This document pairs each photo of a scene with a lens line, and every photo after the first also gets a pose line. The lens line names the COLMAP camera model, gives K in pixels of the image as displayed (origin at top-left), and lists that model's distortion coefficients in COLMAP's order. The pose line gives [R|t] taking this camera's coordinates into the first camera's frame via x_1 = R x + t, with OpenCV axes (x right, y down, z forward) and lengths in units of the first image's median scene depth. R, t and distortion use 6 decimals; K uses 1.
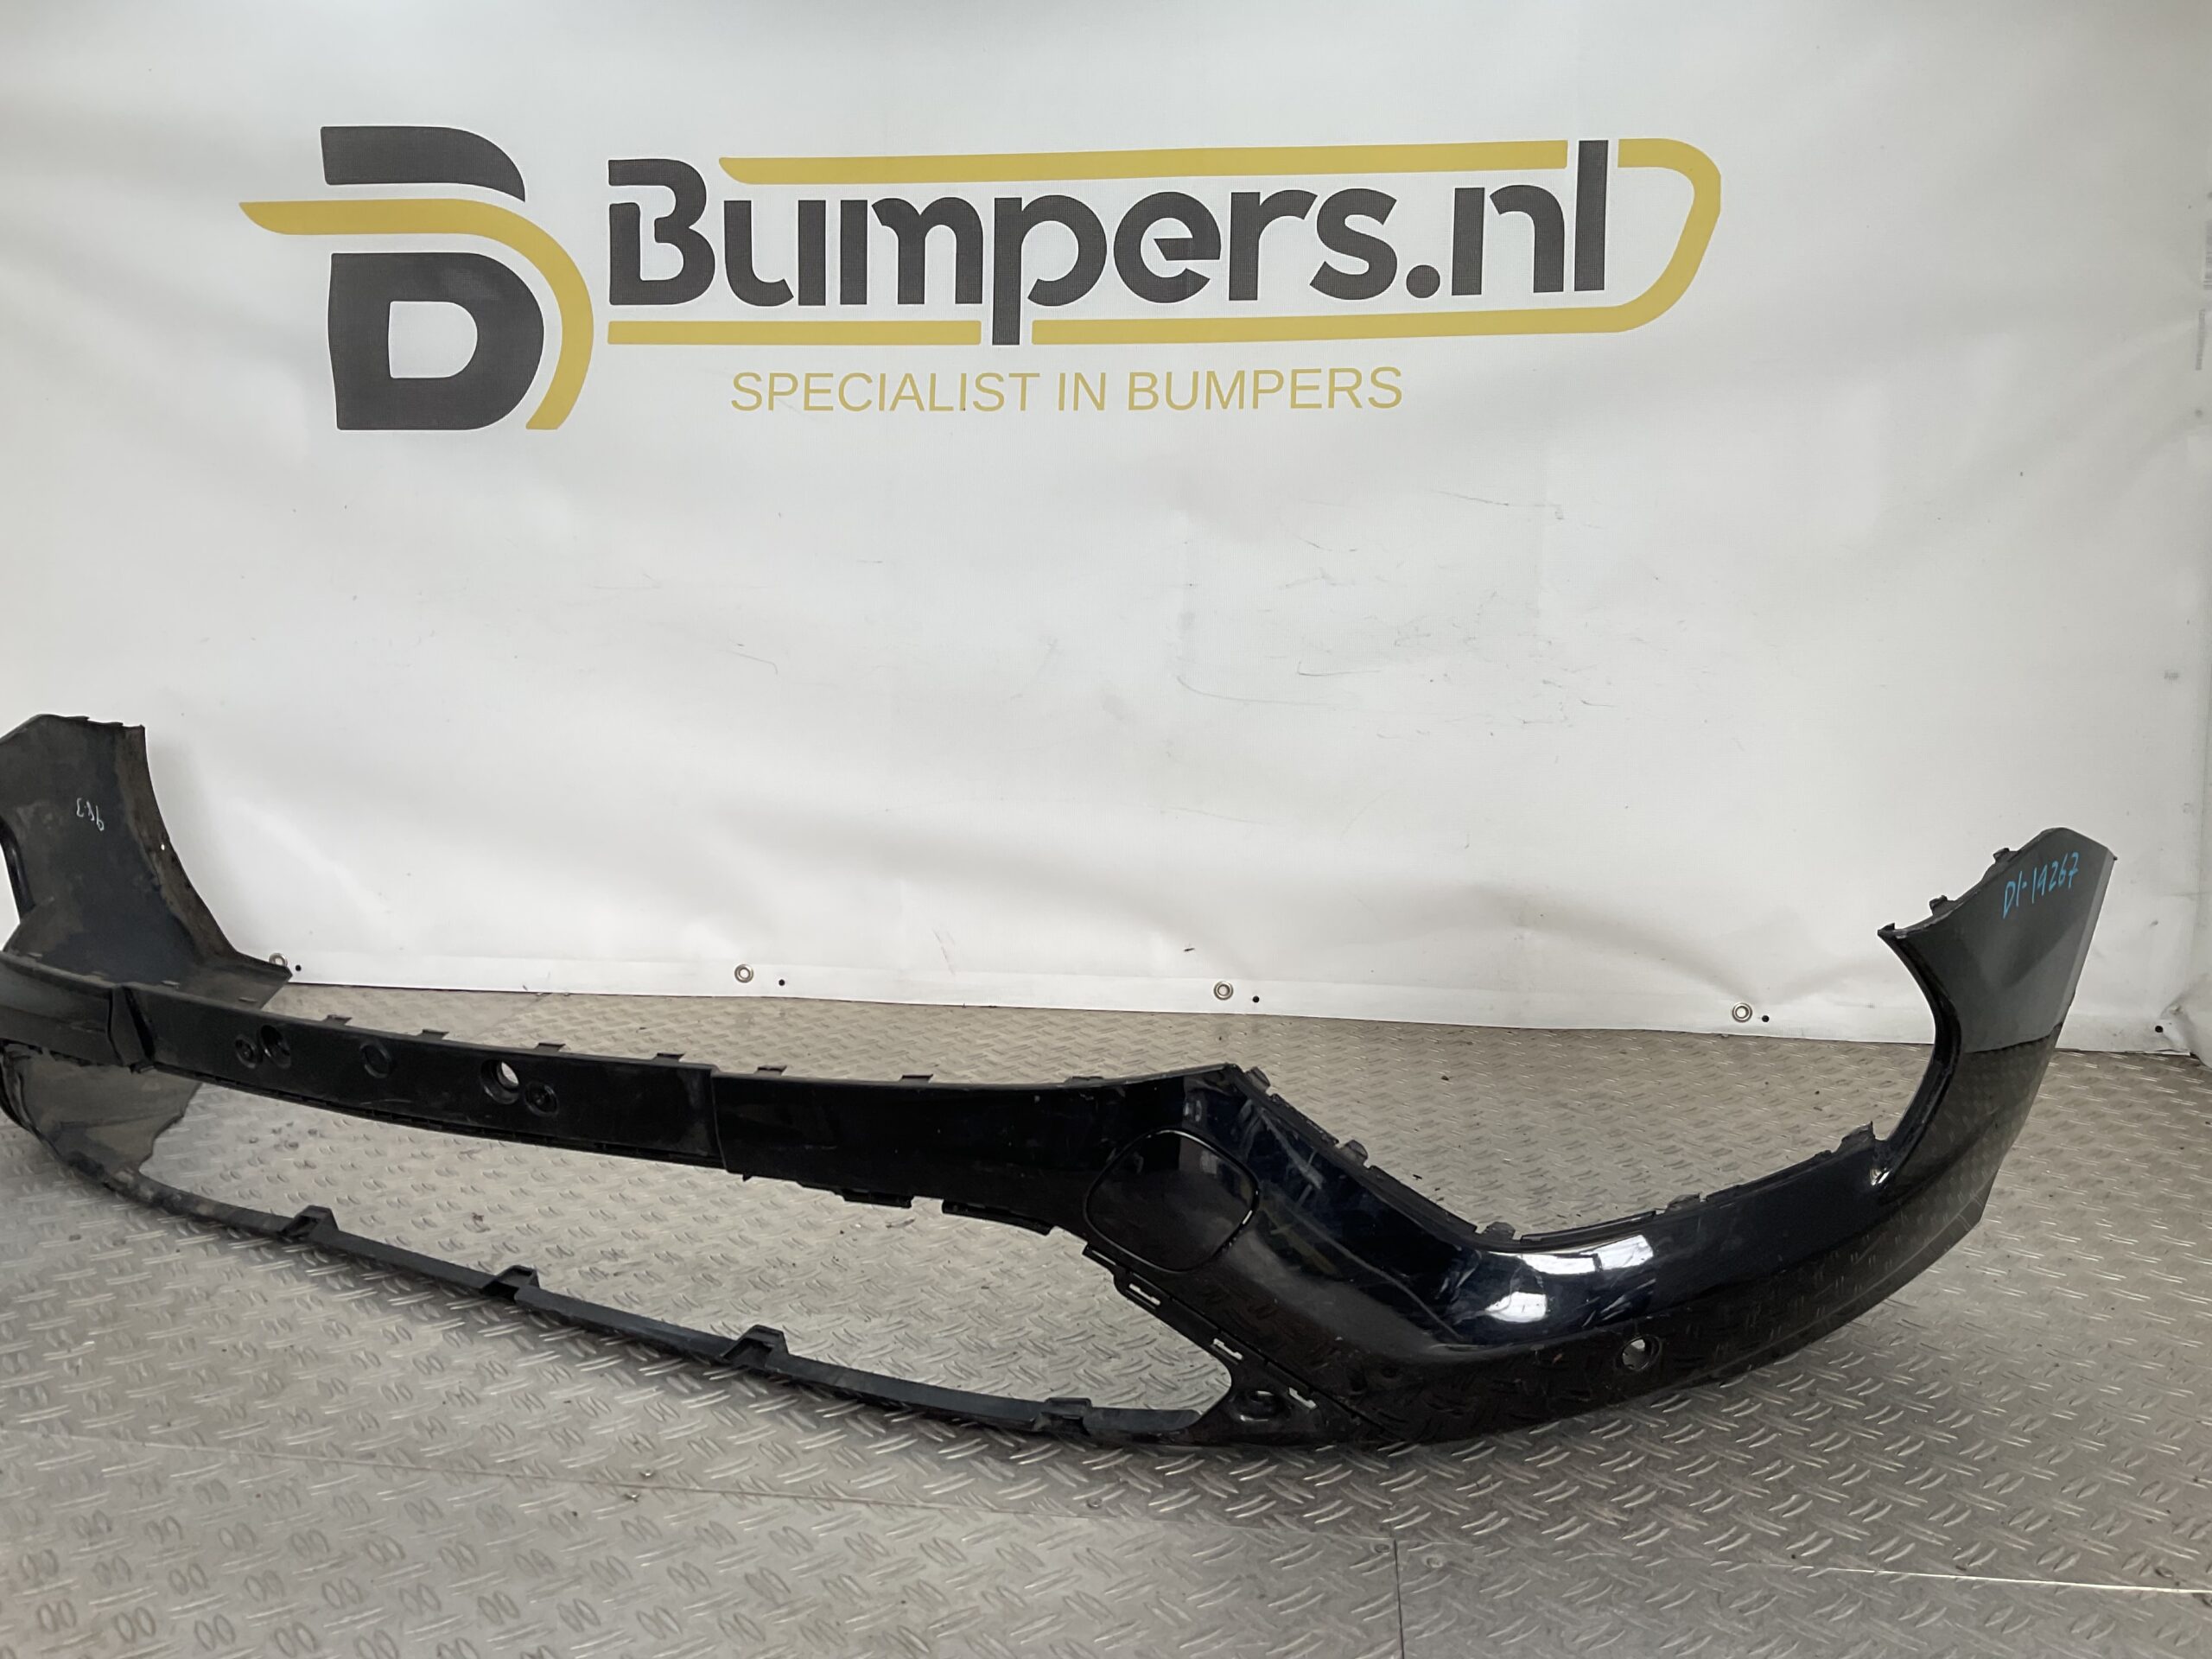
lens RADIAL K [[1823.2, 0, 1104.1], [0, 1823.2, 818.6], [0, 0, 1]] dist [0.147674, -0.318352]
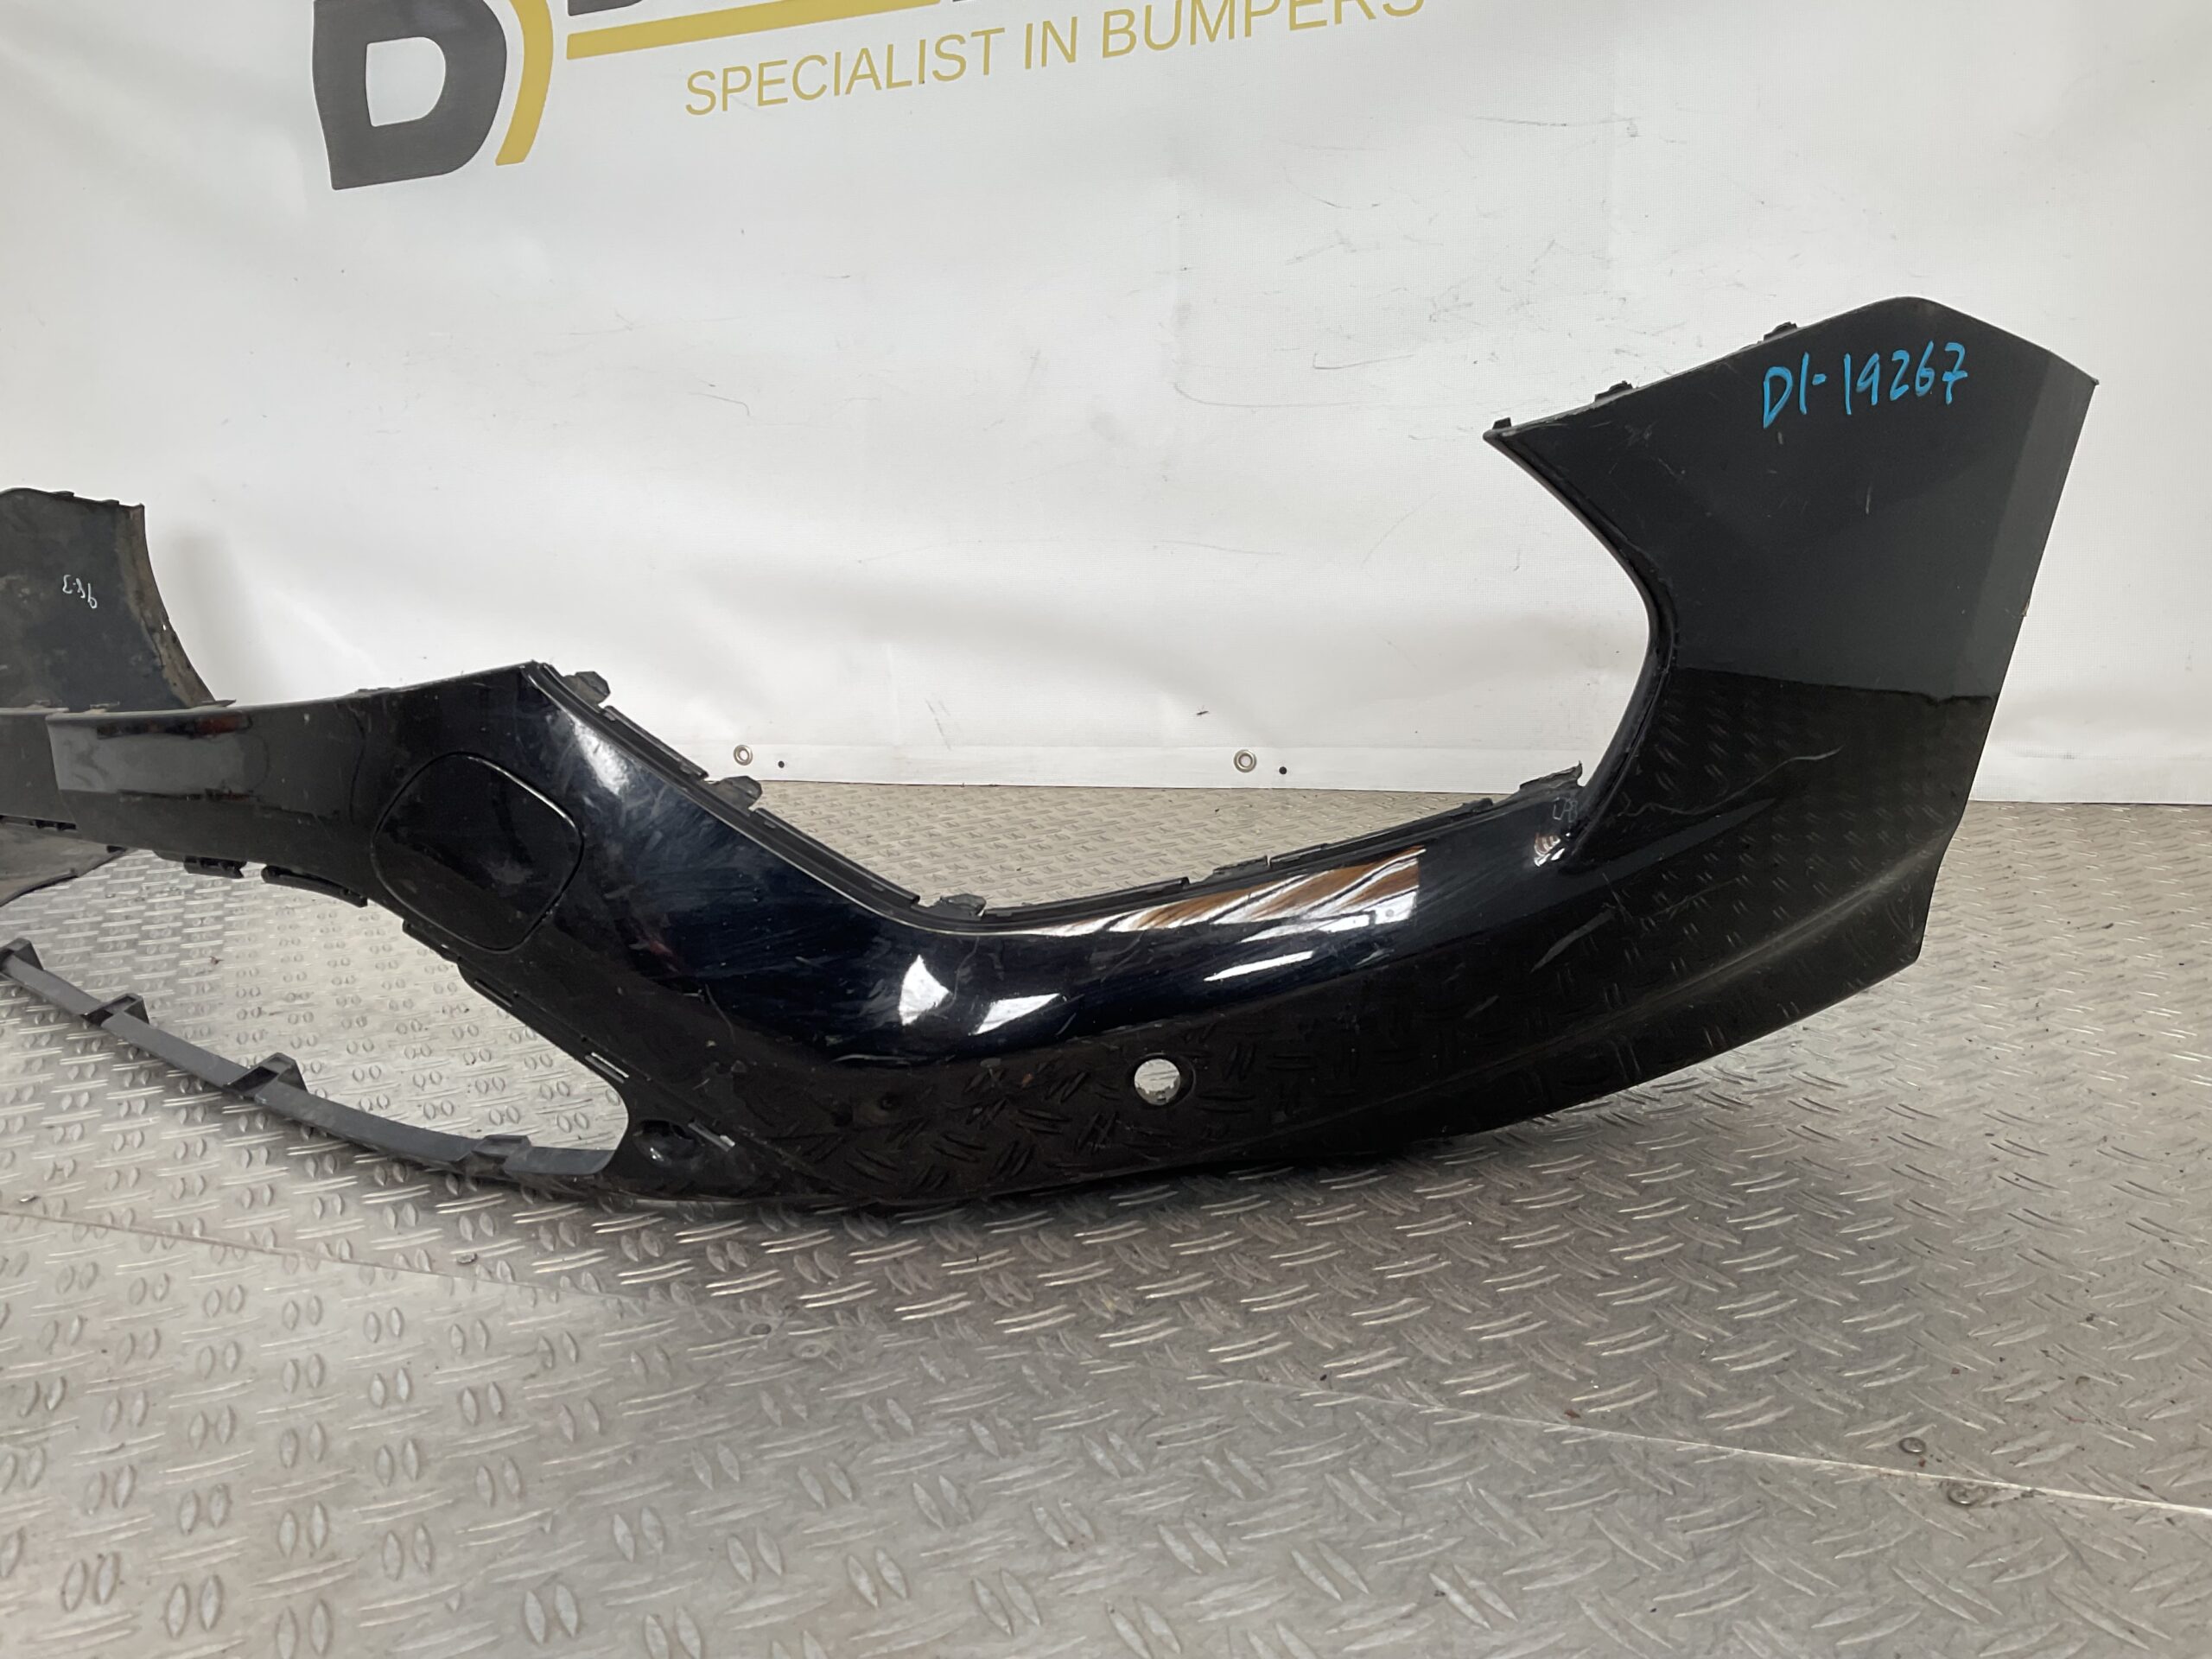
lens RADIAL K [[1825.4, 0, 1106.0], [0, 1825.4, 829.5], [0, 0, 1]] dist [0.100370, -0.175997]
pose [[0.968241, -0.008494, -0.249876, 0.224518], [0.023786, 0.998019, 0.058243, 0.078665], [0.248887, -0.062337, 0.966525, 0.172227]]
